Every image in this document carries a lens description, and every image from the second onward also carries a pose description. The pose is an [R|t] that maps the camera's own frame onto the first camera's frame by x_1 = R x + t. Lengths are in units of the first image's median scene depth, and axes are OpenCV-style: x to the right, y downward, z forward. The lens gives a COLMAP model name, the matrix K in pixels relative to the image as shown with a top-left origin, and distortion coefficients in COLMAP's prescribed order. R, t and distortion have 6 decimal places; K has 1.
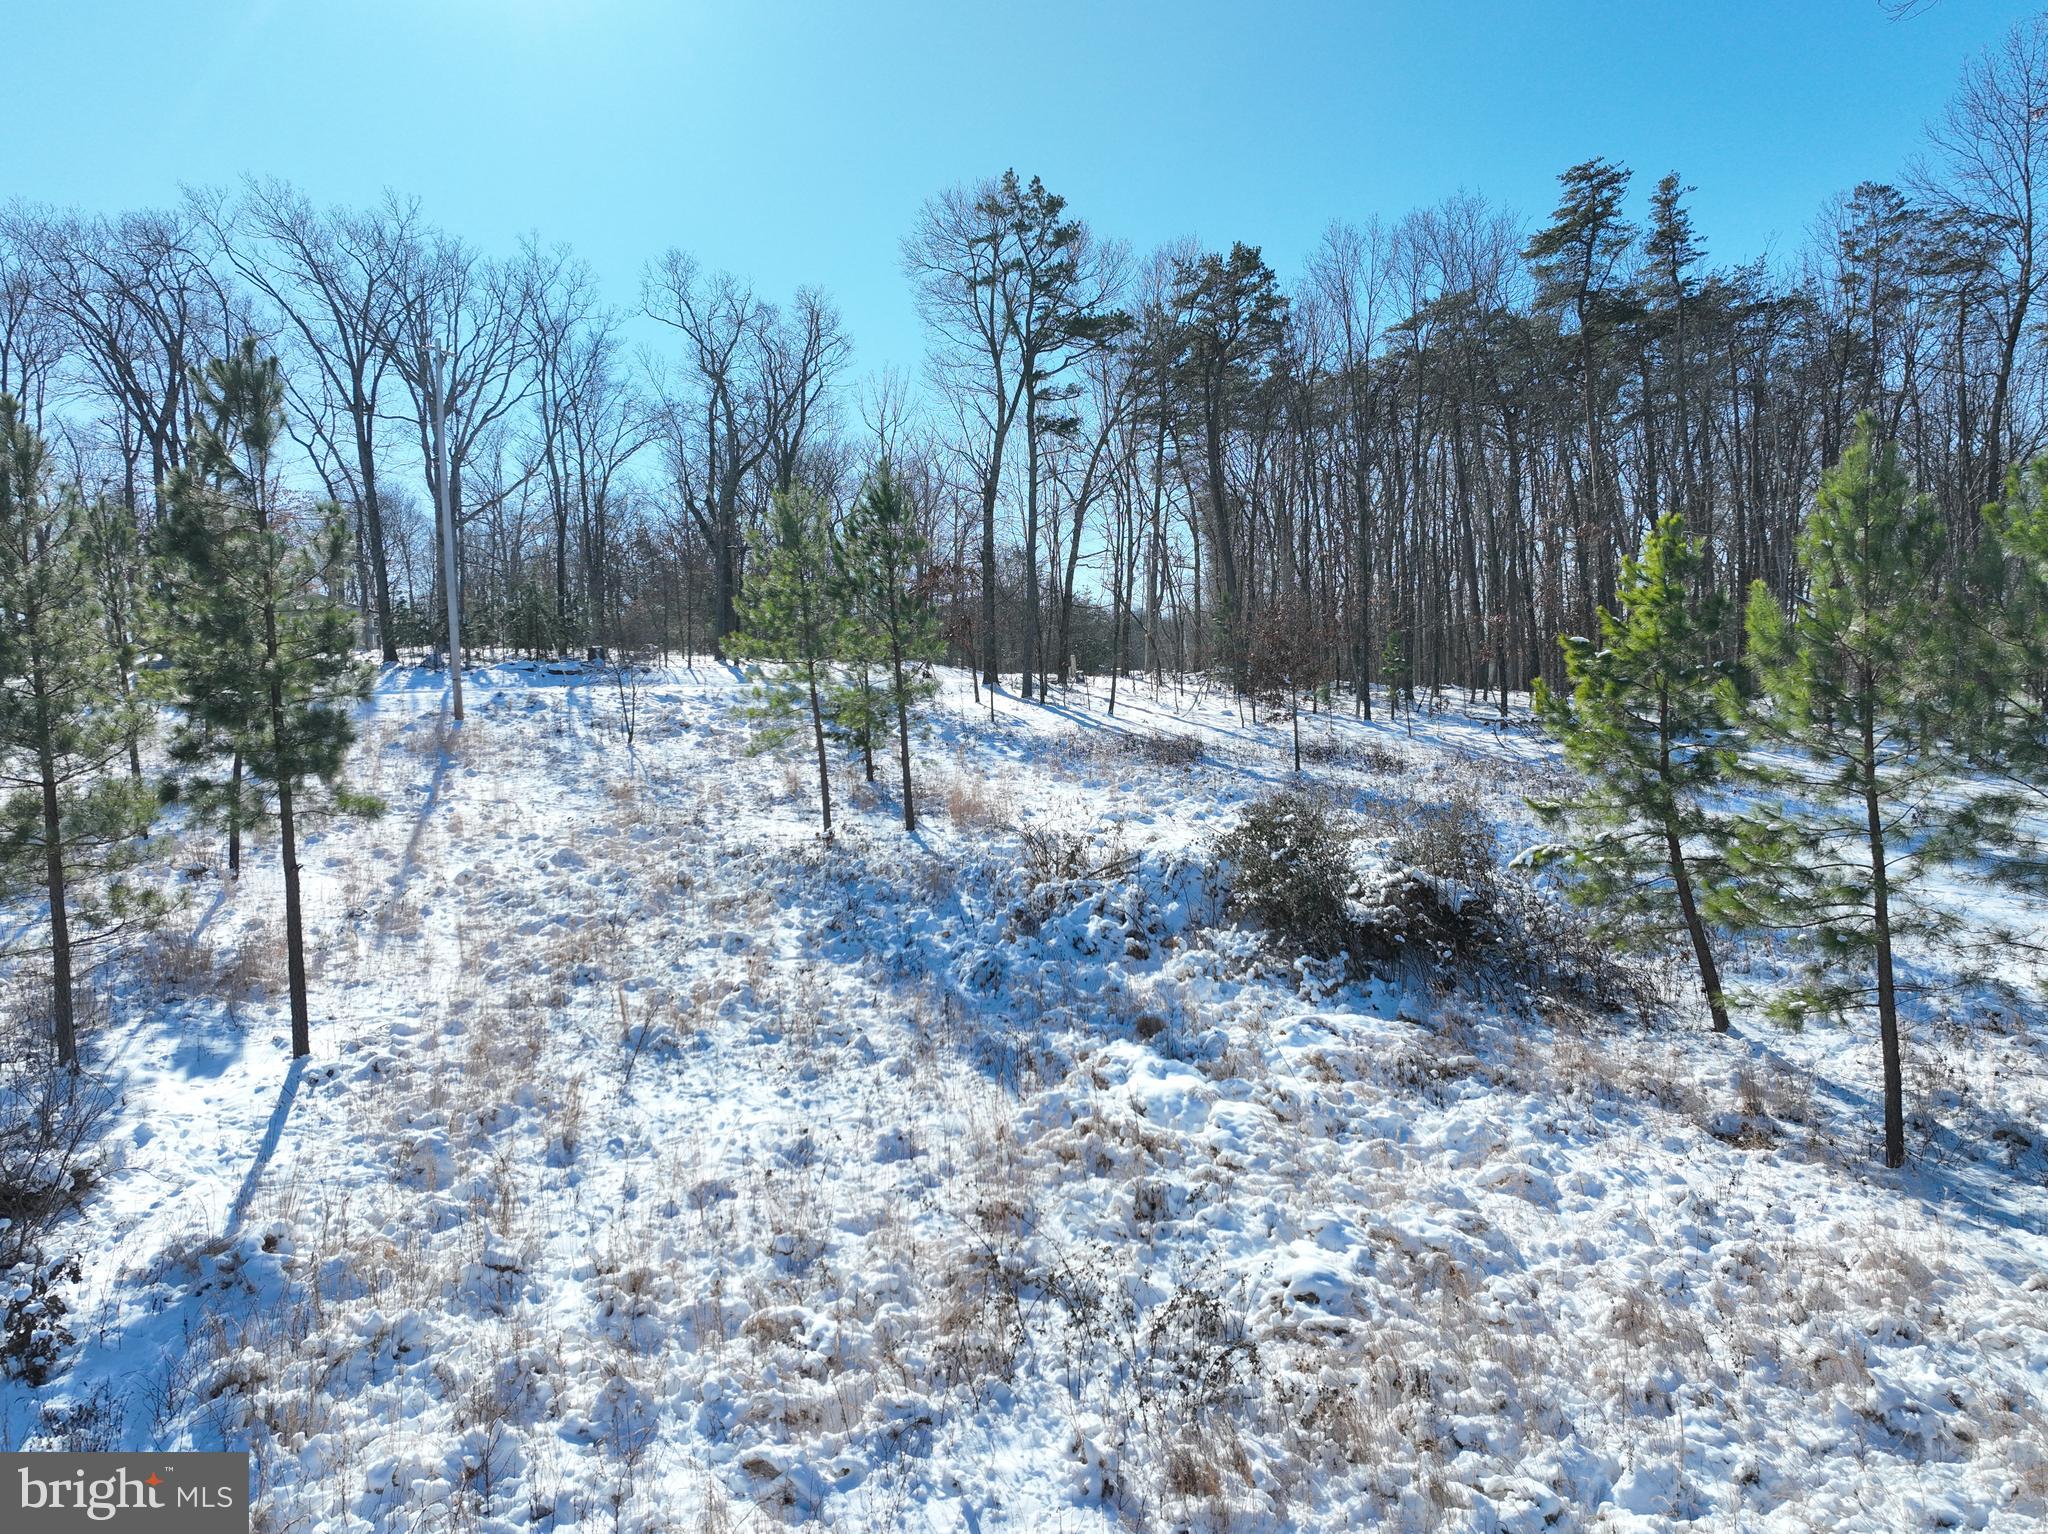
lens RADIAL K [[1434.7, 0, 1033.7], [0, 1434.7, 767.2], [0, 0, 1]] dist [-0.003539, 0.018247]
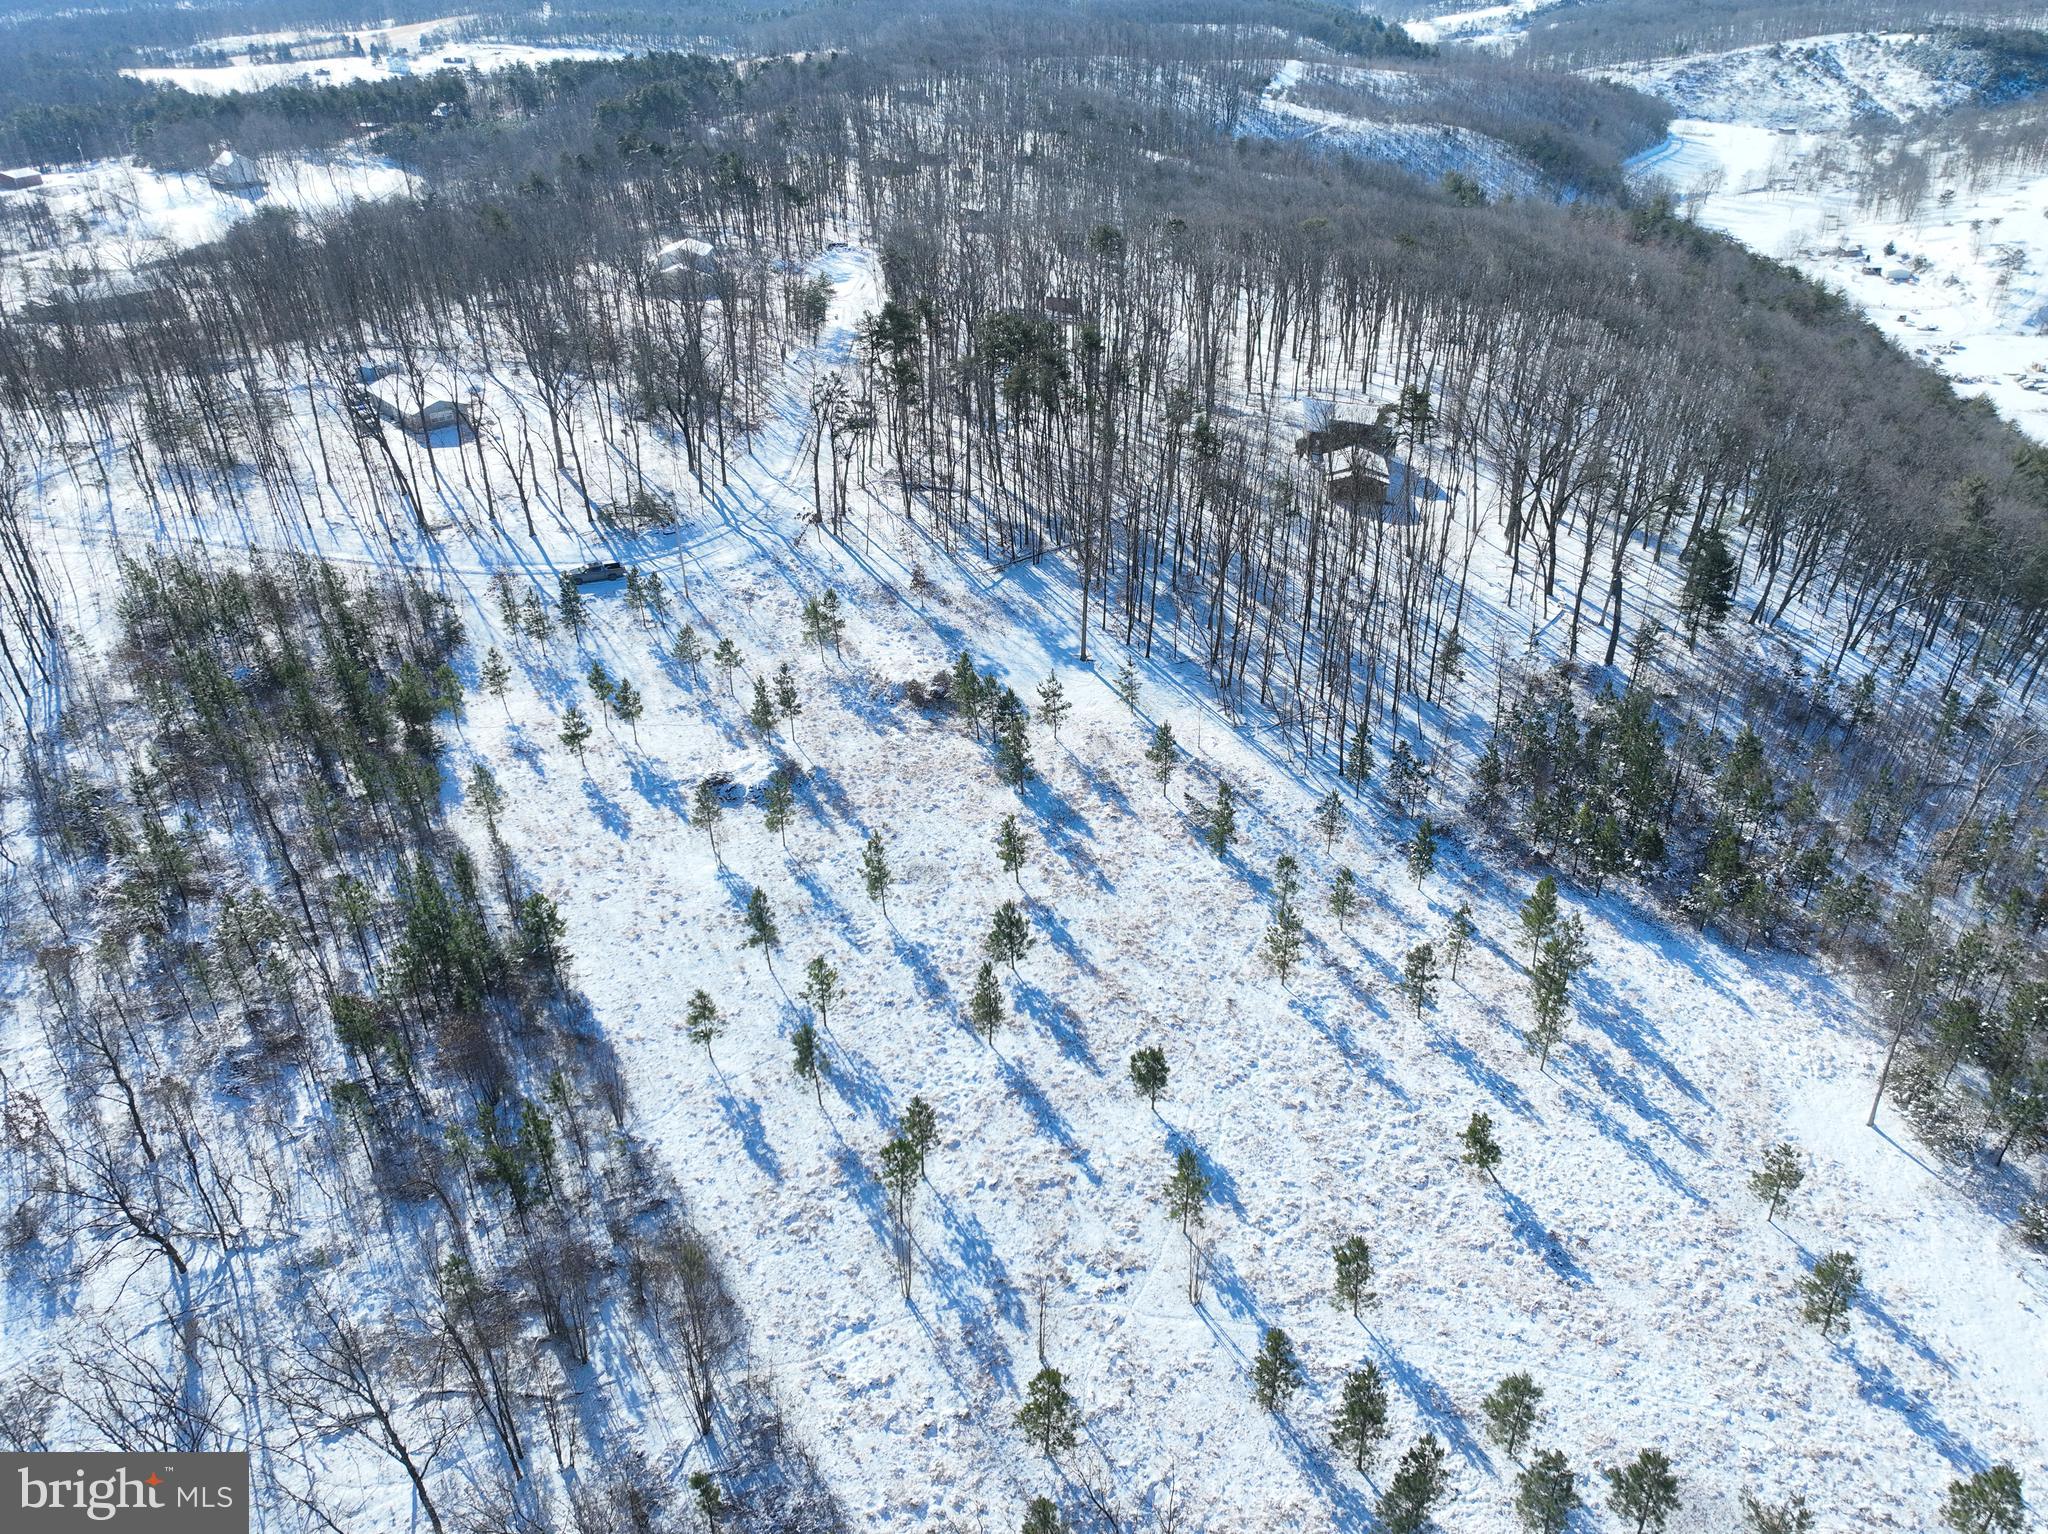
lens RADIAL K [[1434.7, 0, 1038.6], [0, 1434.7, 747.8], [0, 0, 1]] dist [-0.003539, 0.018247]
pose [[0.976169, -0.084490, 0.199886, -0.313053], [-0.014072, 0.894511, 0.446824, -1.366129], [-0.216553, -0.438989, 0.872006, -2.570880]]
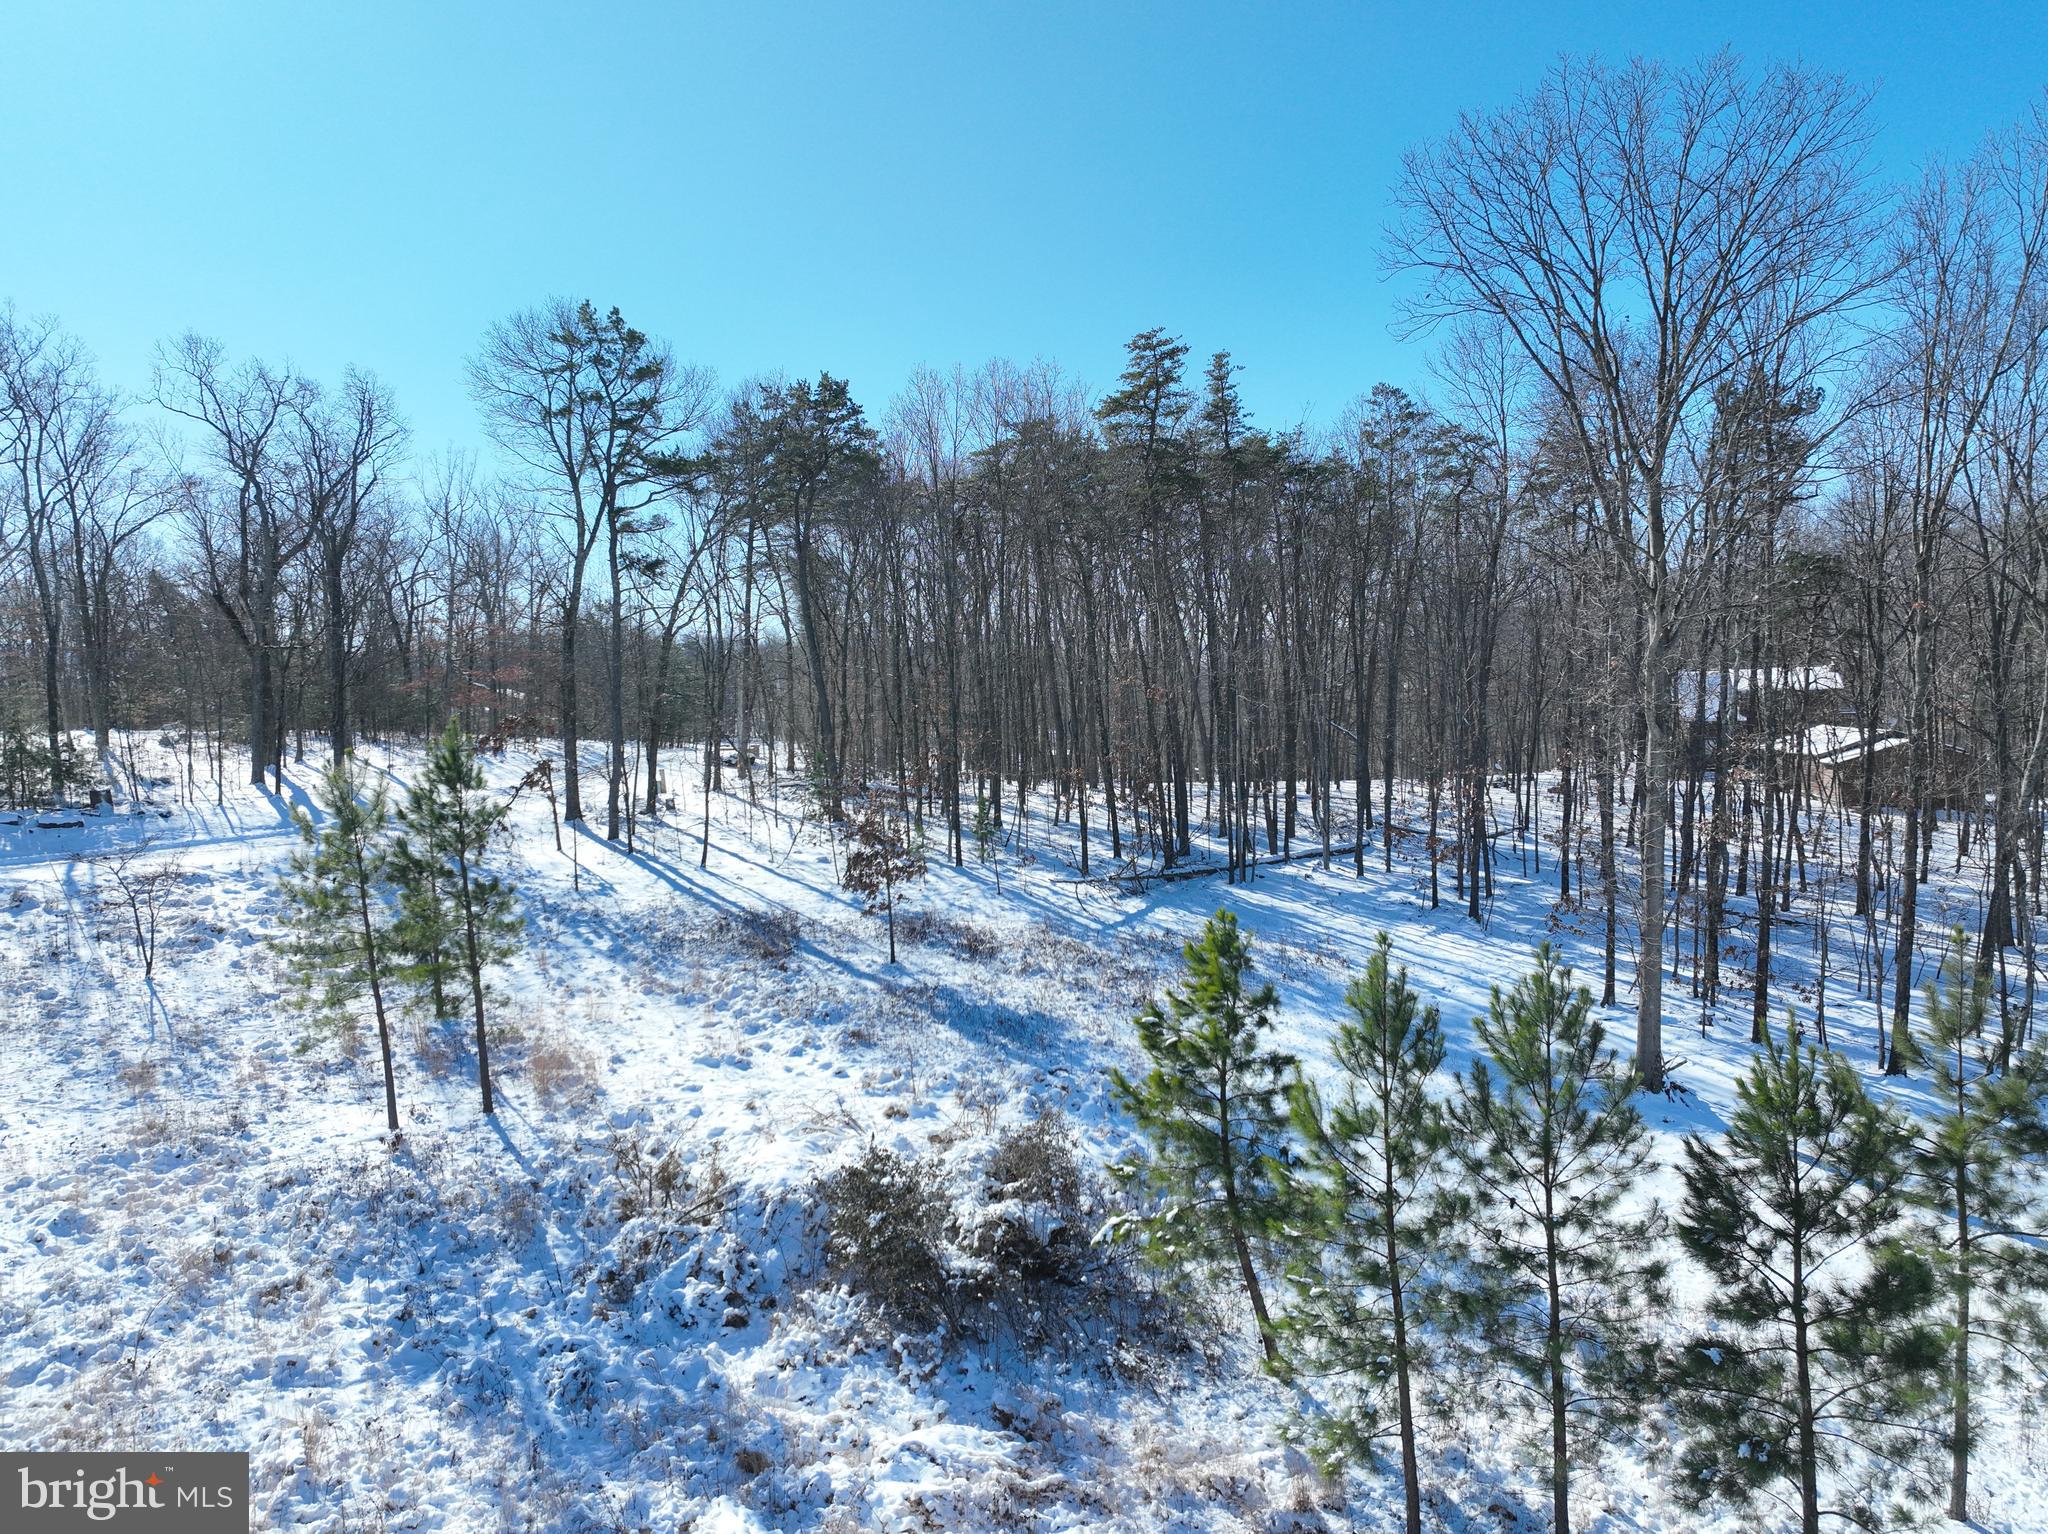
lens RADIAL K [[1434.7, 0, 1033.7], [0, 1434.7, 767.1], [0, 0, 1]] dist [-0.003539, 0.018247]
pose [[0.960757, -0.015382, 0.276965, 0.000392], [0.015623, 0.999877, 0.001338, -0.132003], [-0.276952, 0.003042, 0.960879, -0.005671]]
